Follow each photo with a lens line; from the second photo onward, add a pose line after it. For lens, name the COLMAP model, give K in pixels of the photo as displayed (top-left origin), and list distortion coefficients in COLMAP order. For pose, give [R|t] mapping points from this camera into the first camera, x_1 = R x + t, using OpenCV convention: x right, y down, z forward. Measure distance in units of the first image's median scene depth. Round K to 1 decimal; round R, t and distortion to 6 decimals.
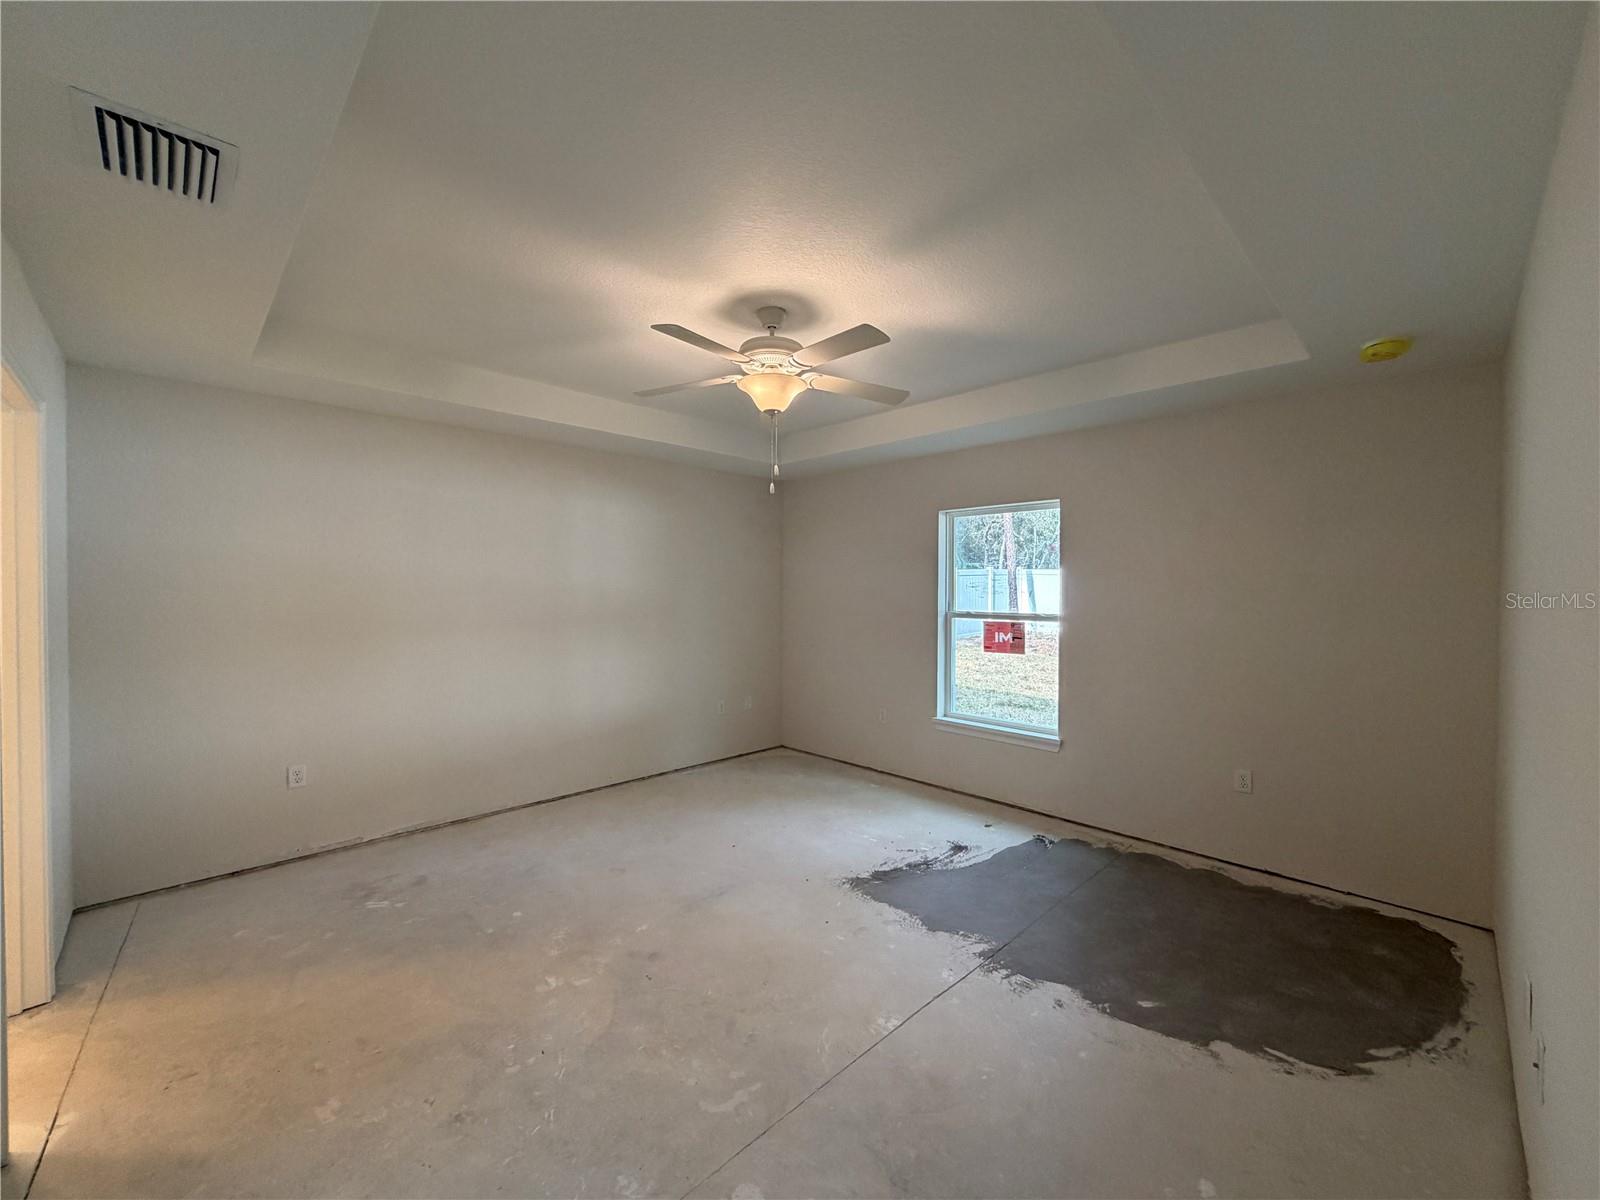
lens RADIAL K [[637.7, 0, 794.7], [0, 637.7, 598.8], [0, 0, 1]] dist [-0.001163, 0.000538]
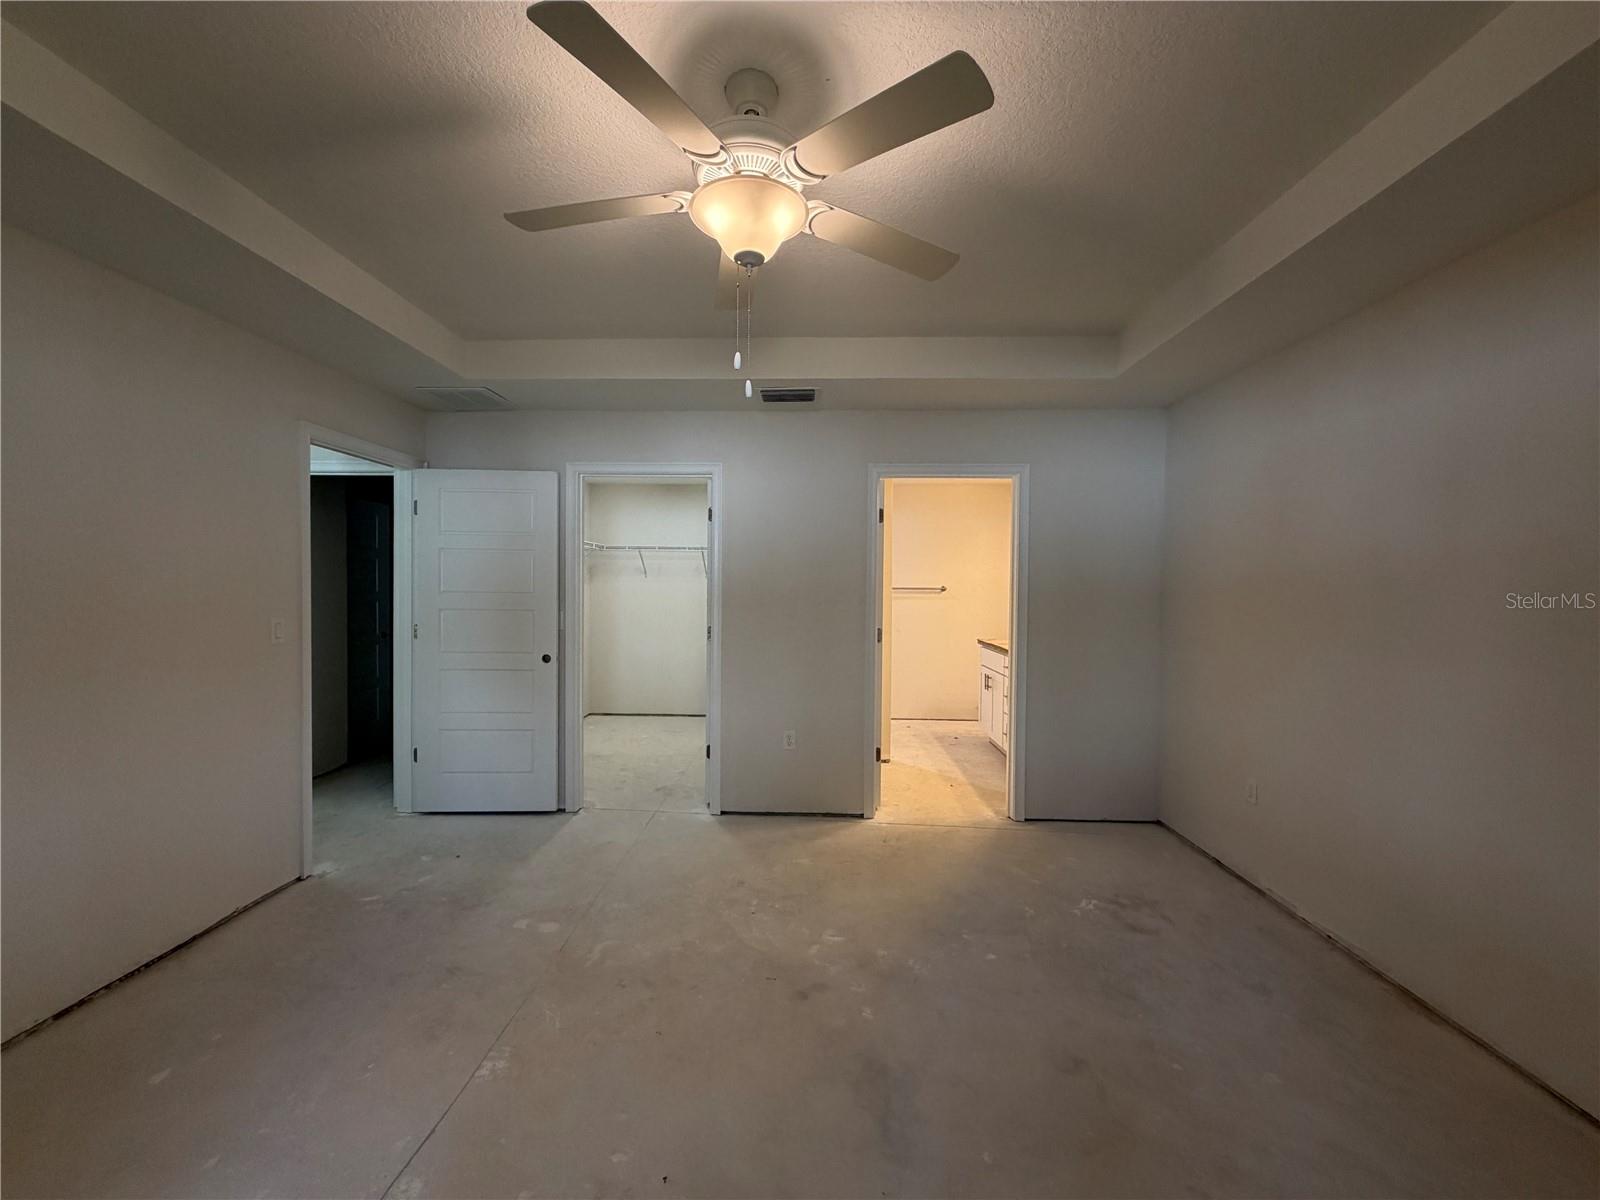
lens RADIAL K [[637.7, 0, 794.7], [0, 637.7, 598.8], [0, 0, 1]] dist [-0.001163, 0.000538]
pose [[-0.733290, 0.006486, -0.679885, 0.381488], [-0.016920, 0.999471, 0.027785, 0.004708], [0.679706, 0.031878, -0.732792, 1.686906]]
